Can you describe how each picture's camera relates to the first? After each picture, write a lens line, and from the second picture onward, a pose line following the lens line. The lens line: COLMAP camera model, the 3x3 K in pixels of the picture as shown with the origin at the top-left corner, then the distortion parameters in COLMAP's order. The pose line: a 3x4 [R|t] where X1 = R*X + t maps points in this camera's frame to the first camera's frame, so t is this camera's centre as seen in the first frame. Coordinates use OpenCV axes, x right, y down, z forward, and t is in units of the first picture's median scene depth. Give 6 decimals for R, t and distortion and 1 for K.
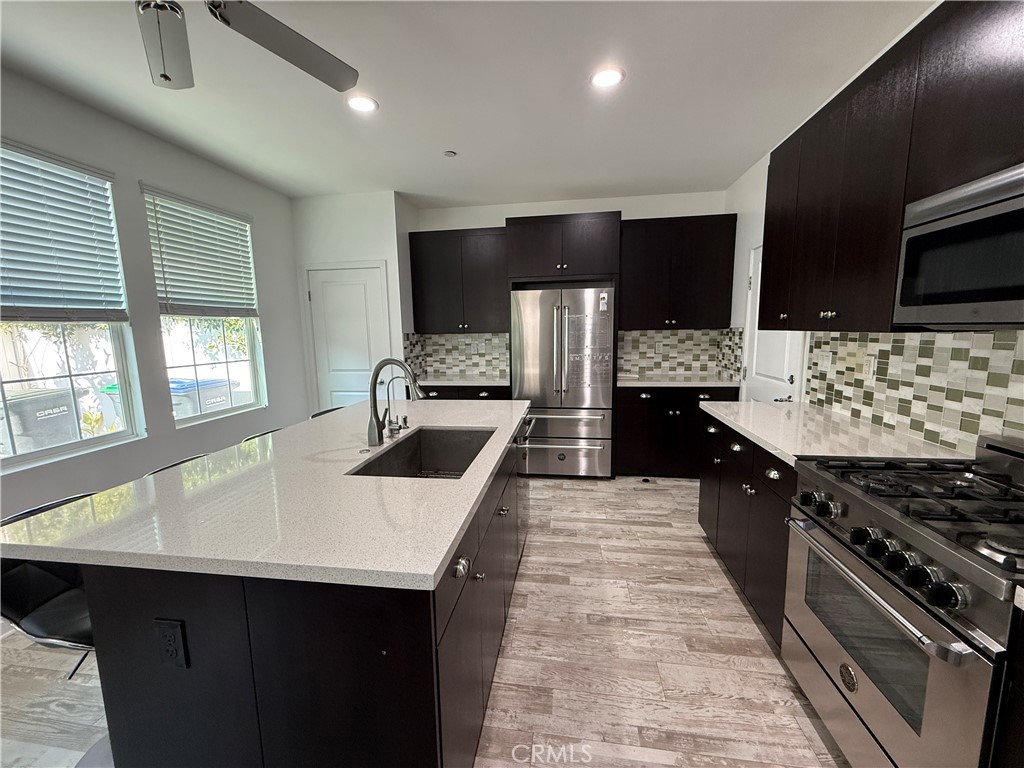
lens RADIAL K [[408.4, 0, 511.3], [0, 408.4, 385.0], [0, 0, 1]] dist [-0.000024, 0.000311]
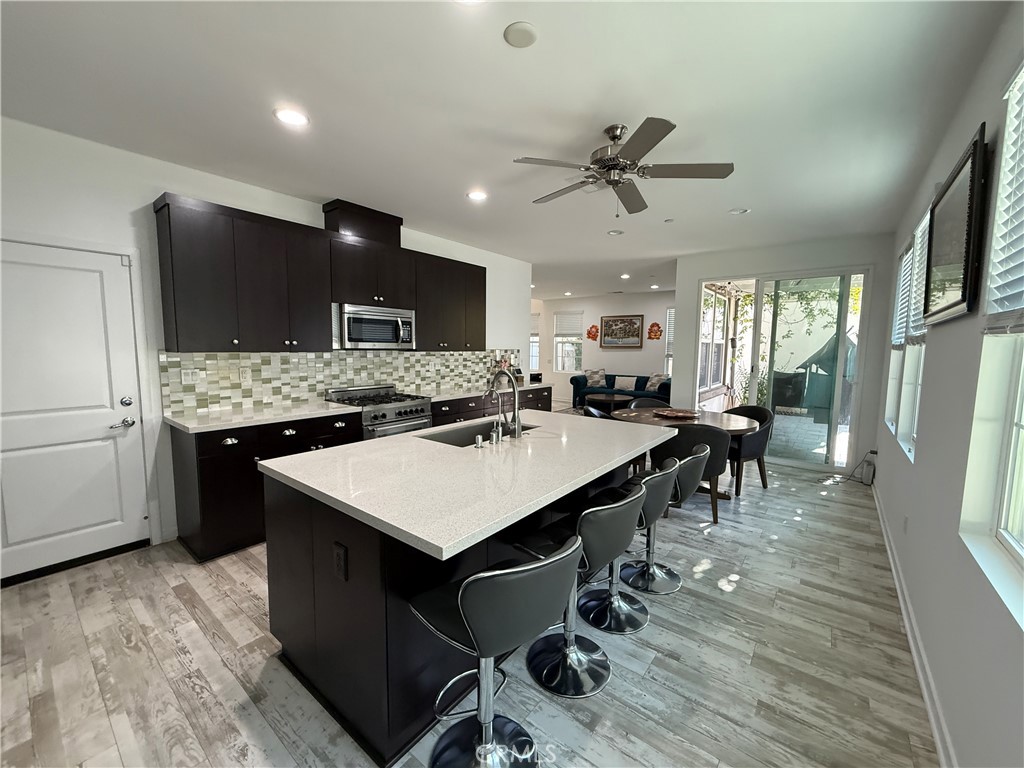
lens RADIAL K [[408.4, 0, 508.4], [0, 408.4, 382.0], [0, 0, 1]] dist [-0.000024, 0.000311]
pose [[-0.863825, -0.032649, 0.502733, -0.628558], [0.076425, 0.977856, 0.194824, -0.183868], [-0.497961, 0.206715, -0.842201, 1.355816]]
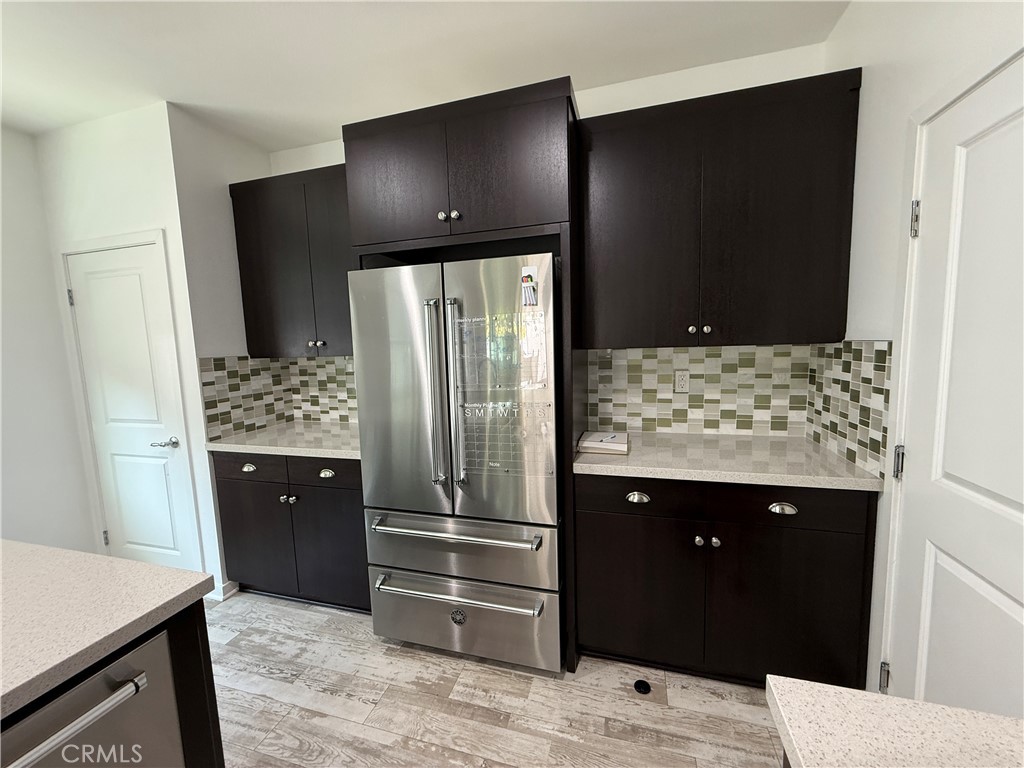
lens RADIAL K [[408.4, 0, 510.6], [0, 408.4, 385.2], [0, 0, 1]] dist [-0.000024, 0.000311]
pose [[0.990616, 0.000635, -0.136671, 0.336494], [-0.004393, 0.999620, -0.027199, -0.109431], [0.136602, 0.027544, 0.990243, 0.721428]]
